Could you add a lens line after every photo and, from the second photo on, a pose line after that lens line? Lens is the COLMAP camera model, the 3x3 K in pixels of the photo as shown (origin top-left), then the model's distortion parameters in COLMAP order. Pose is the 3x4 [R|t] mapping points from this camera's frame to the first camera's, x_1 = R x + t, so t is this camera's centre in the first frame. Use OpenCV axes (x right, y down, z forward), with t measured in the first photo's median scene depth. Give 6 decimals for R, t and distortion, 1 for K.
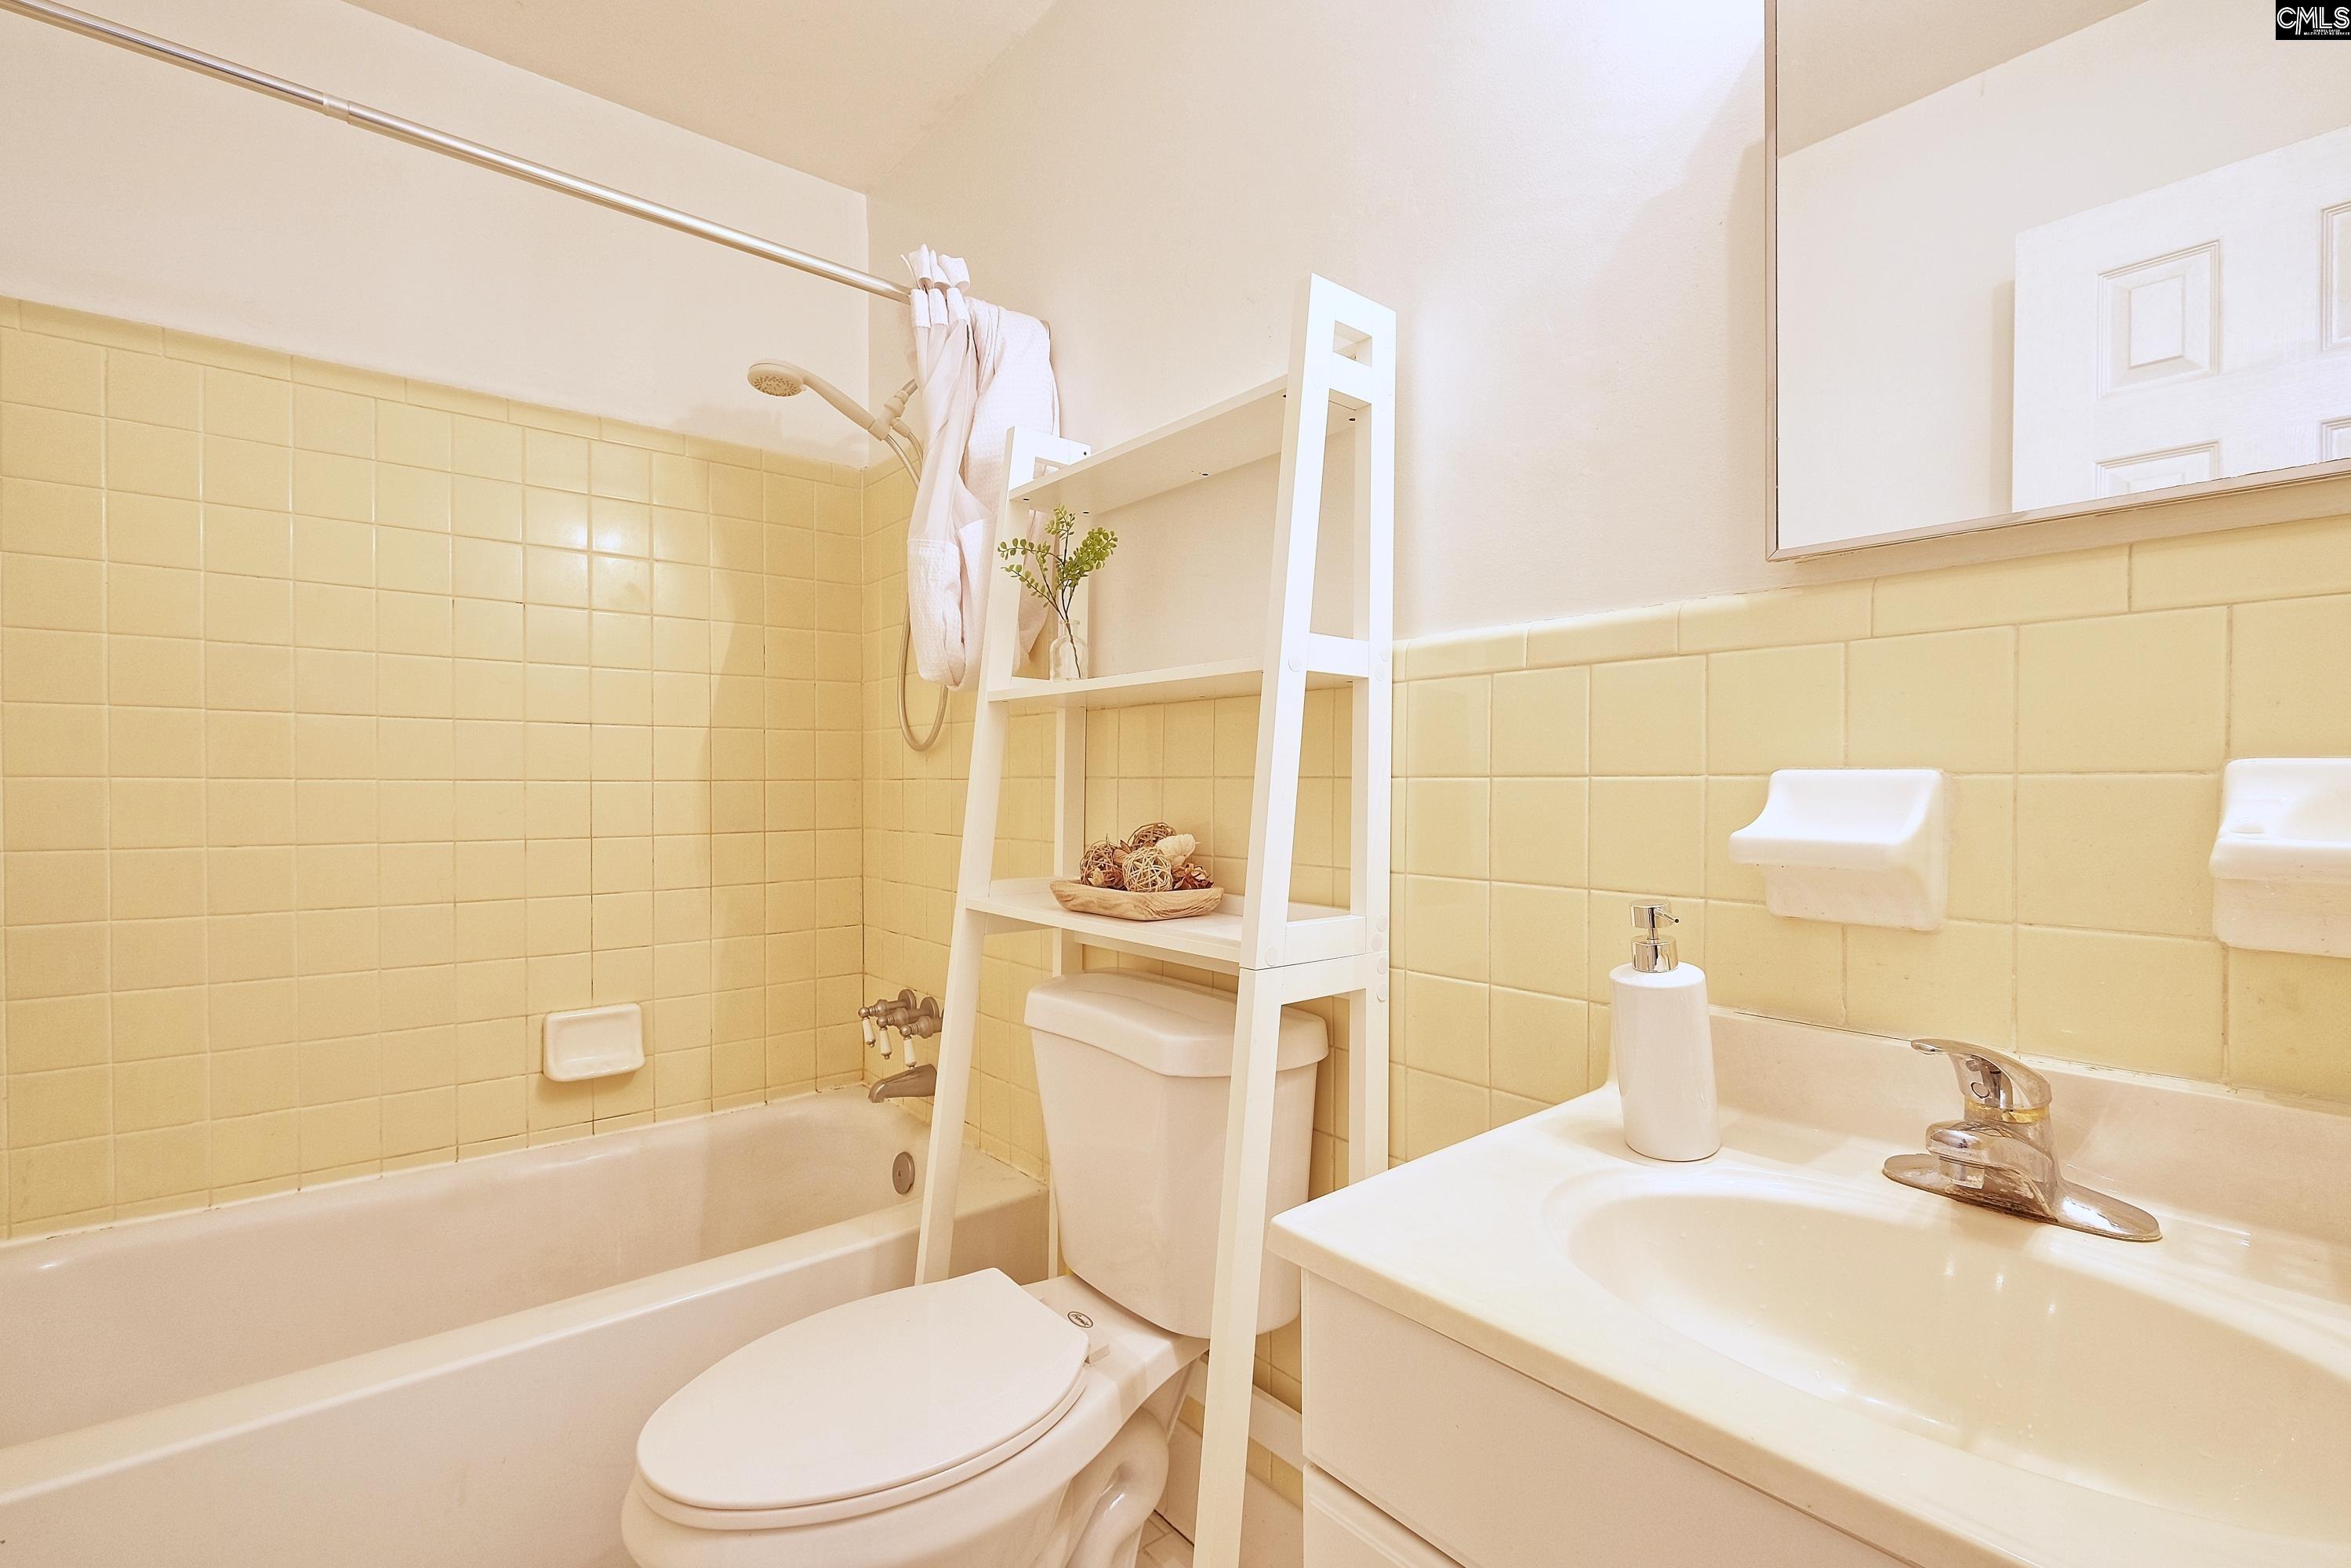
lens RADIAL K [[1036.2, 0, 1175.3], [0, 1036.2, 788.5], [0, 0, 1]] dist [0.000361, 0.000752]
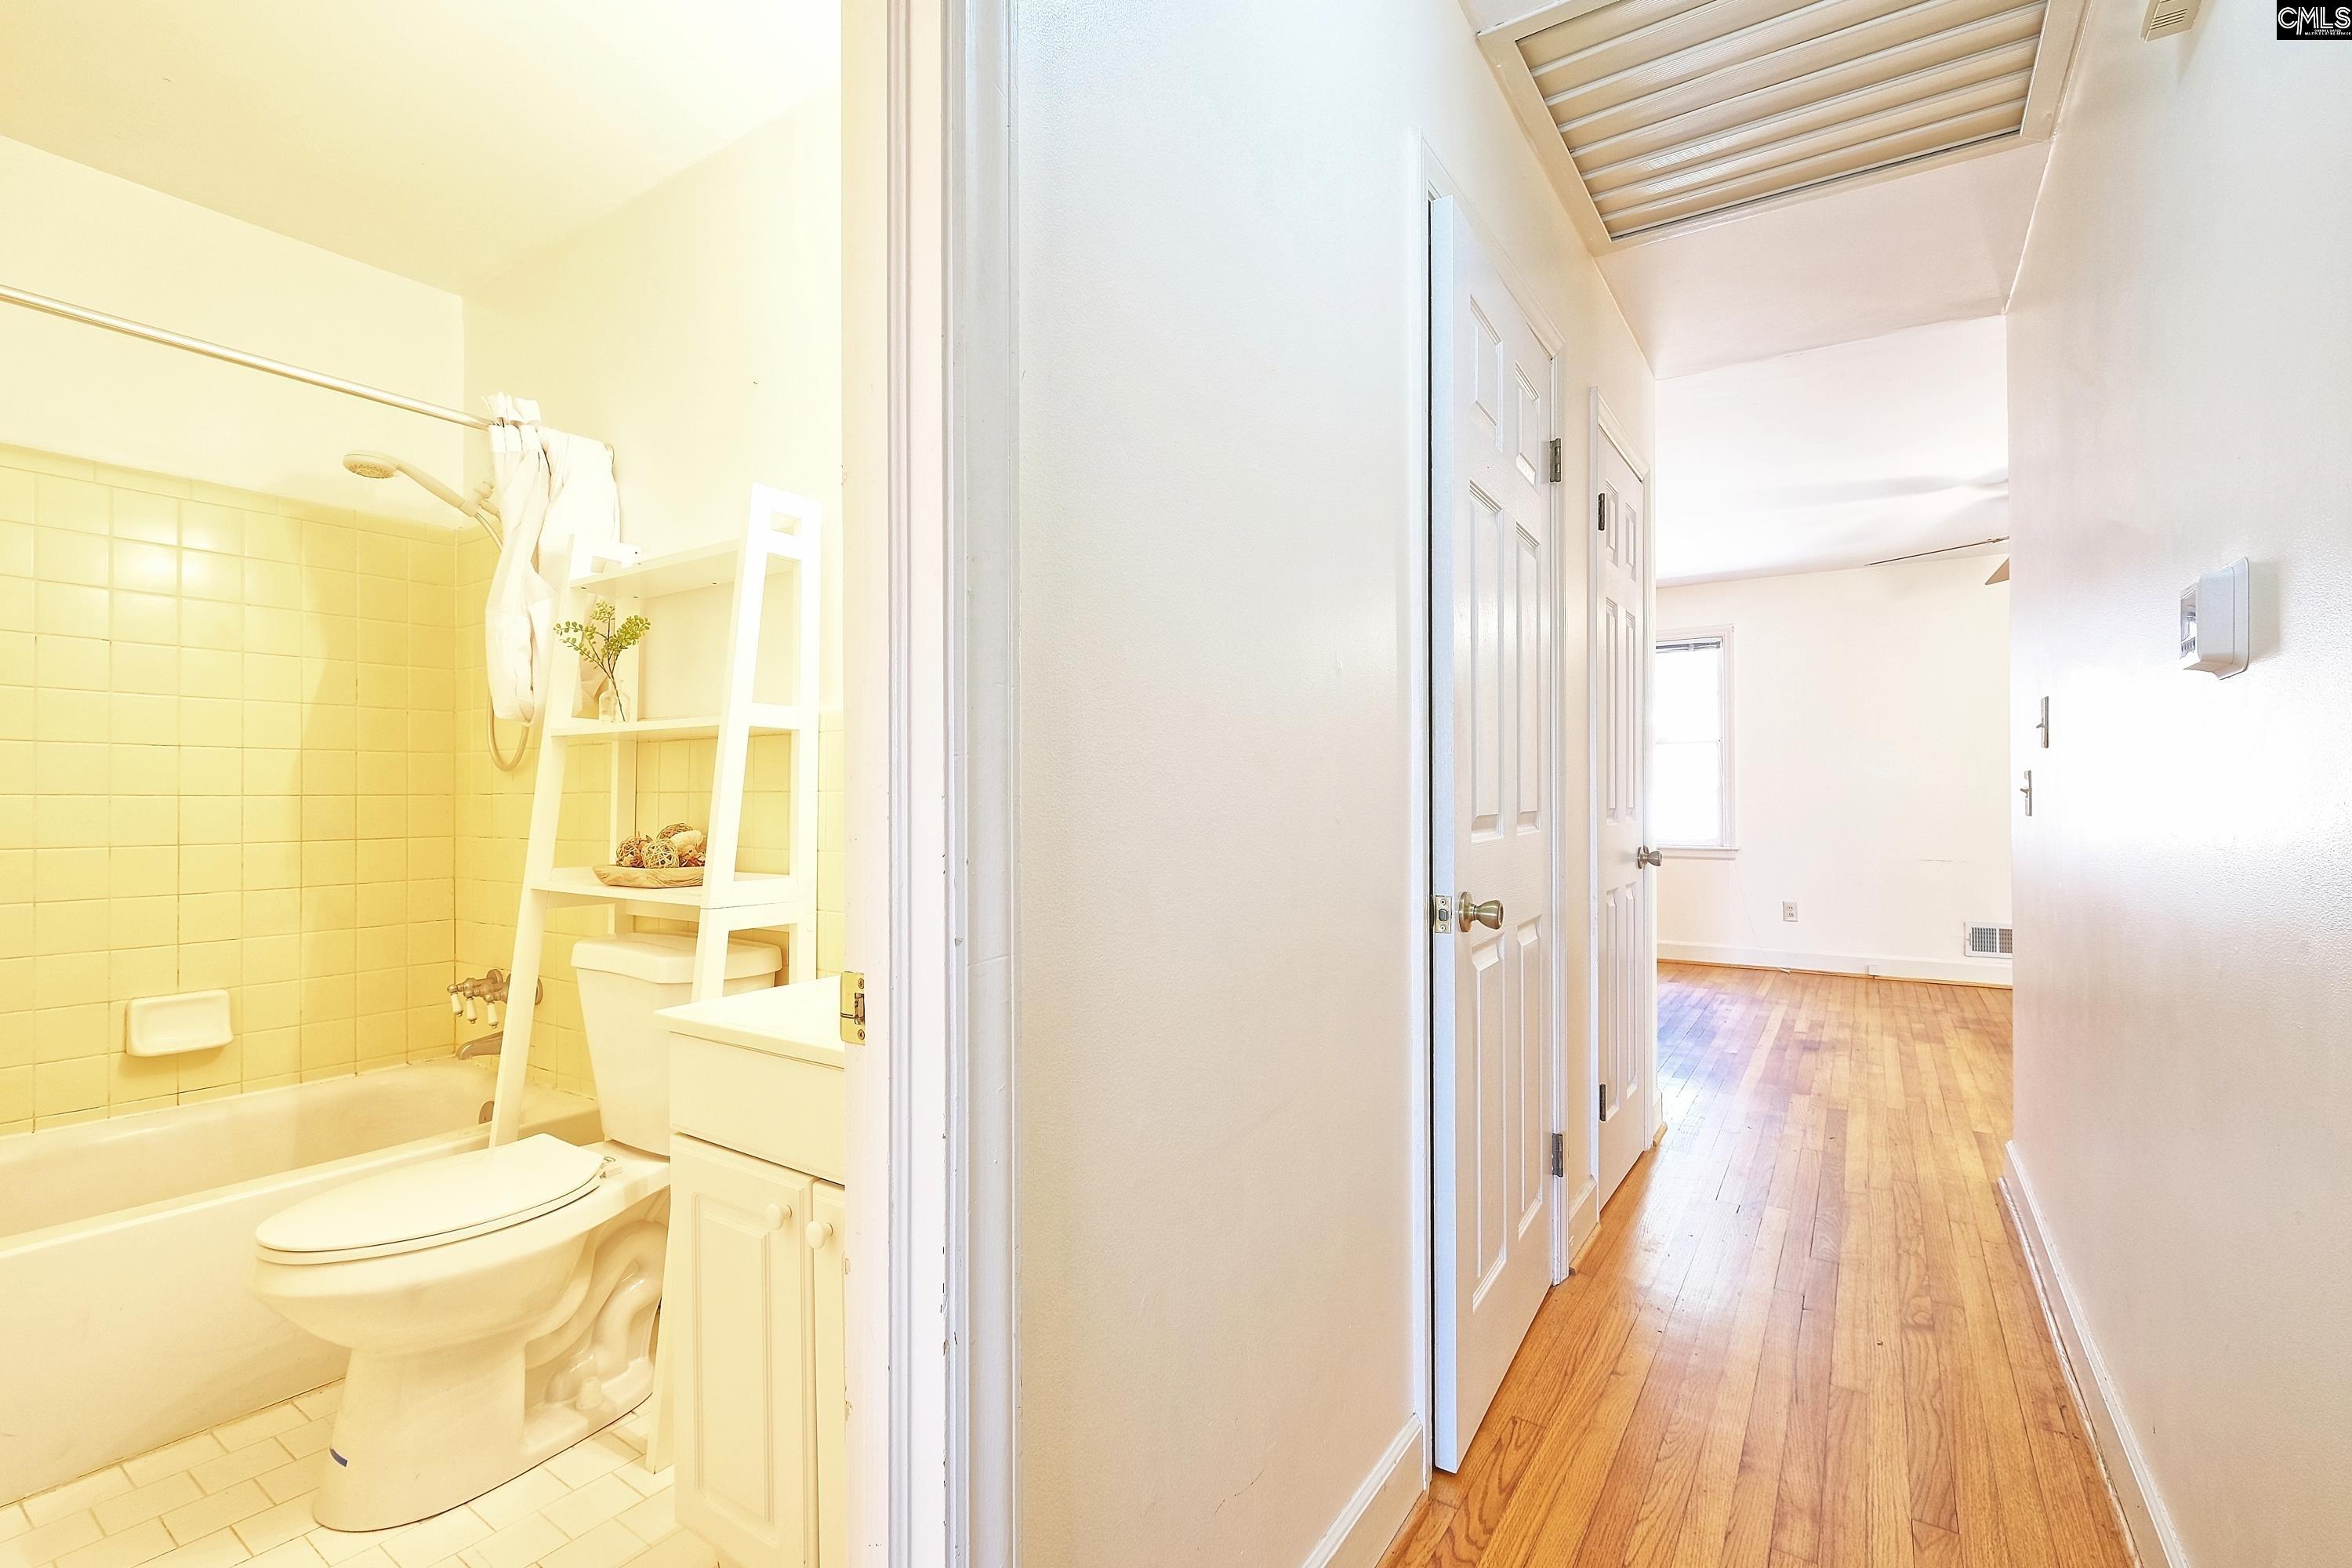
lens RADIAL K [[1059.9, 0, 1186.1], [0, 1059.9, 787.1], [0, 0, 1]] dist [-0.003361, -0.000192]
pose [[0.958814, -0.000076, 0.284036, 0.211443], [0.004533, 0.999877, -0.015036, 0.007184], [-0.284000, 0.015704, 0.958696, -0.533194]]
